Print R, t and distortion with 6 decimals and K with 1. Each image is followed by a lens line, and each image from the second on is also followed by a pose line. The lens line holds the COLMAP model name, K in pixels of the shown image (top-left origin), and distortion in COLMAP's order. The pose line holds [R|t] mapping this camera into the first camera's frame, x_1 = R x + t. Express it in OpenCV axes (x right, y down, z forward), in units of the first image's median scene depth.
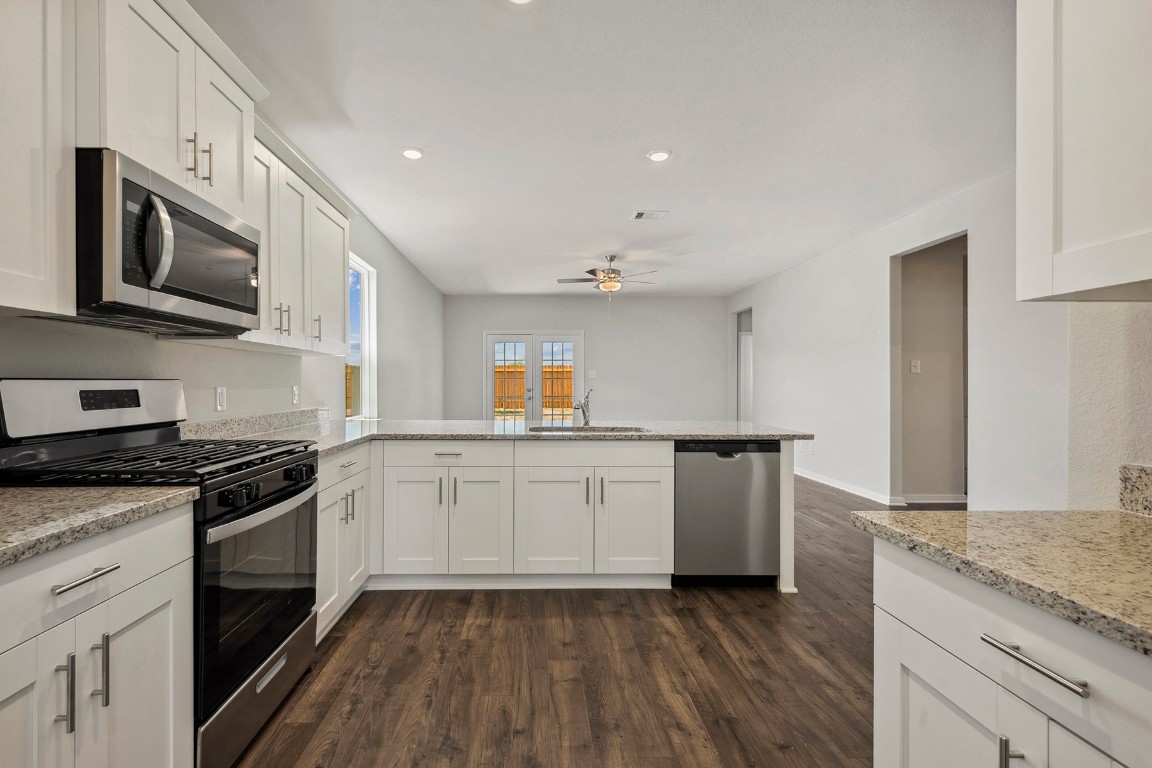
lens RADIAL K [[516.5, 0, 549.7], [0, 516.5, 383.6], [0, 0, 1]] dist [-0.000950, 0.001052]
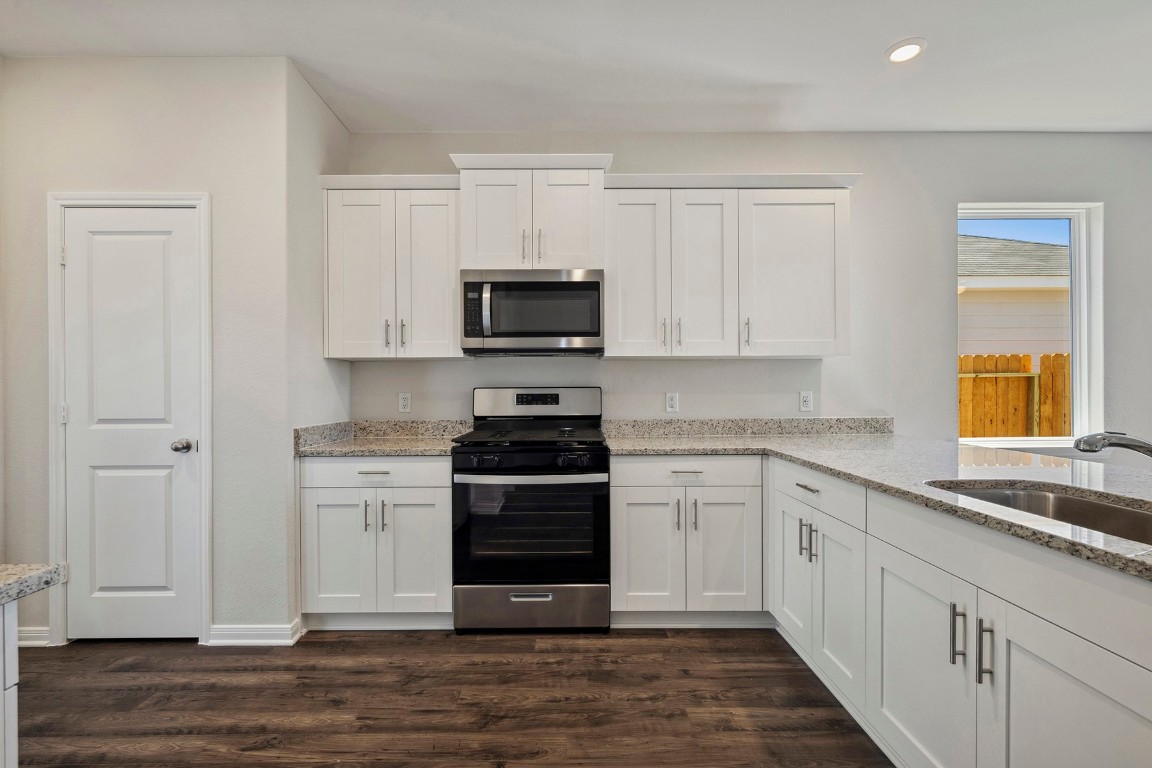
lens RADIAL K [[516.5, 0, 574.1], [0, 516.5, 392.7], [0, 0, 1]] dist [-0.000950, 0.001052]
pose [[-0.015671, 0.004476, -0.999867, 0.731155], [0.001853, 0.999988, 0.004448, 0.001194], [0.999875, -0.001784, -0.015679, 0.975137]]
